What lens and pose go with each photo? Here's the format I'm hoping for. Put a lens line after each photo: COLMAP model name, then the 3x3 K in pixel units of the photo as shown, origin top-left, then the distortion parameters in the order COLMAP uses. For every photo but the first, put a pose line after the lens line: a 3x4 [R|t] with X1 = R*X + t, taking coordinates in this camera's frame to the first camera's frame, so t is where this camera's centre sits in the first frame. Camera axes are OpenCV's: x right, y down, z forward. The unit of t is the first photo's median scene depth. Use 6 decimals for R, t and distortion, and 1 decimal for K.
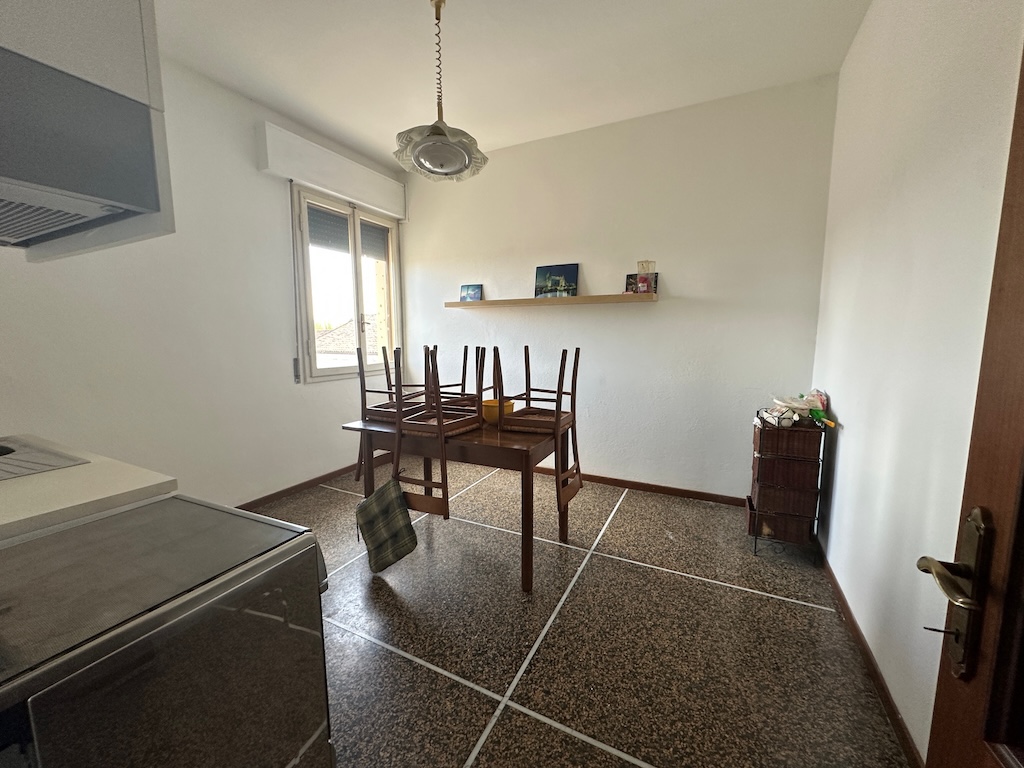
lens RADIAL K [[410.5, 0, 515.5], [0, 410.5, 382.7], [0, 0, 1]] dist [-0.000892, -0.000090]
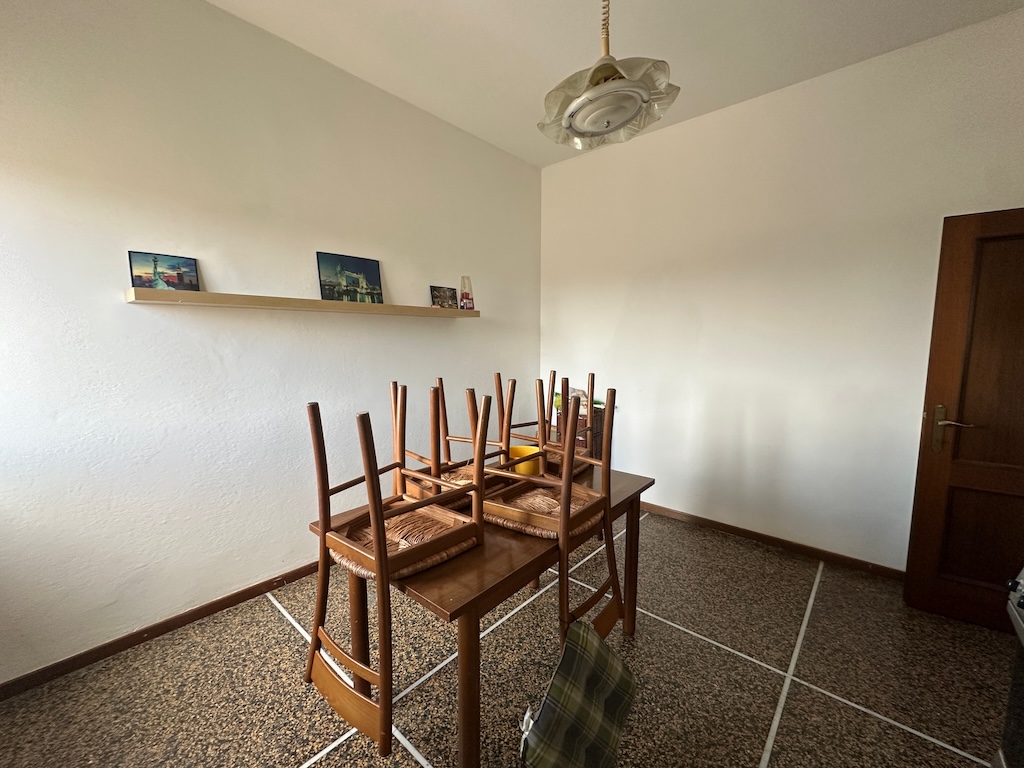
lens RADIAL K [[410.5, 0, 515.5], [0, 410.5, 382.7], [0, 0, 1]] dist [-0.000892, -0.000090]
pose [[0.257039, -0.100865, 0.961123, -0.532870], [0.112543, 0.990896, 0.073892, -0.095006], [-0.959826, 0.089175, 0.266050, 0.575071]]
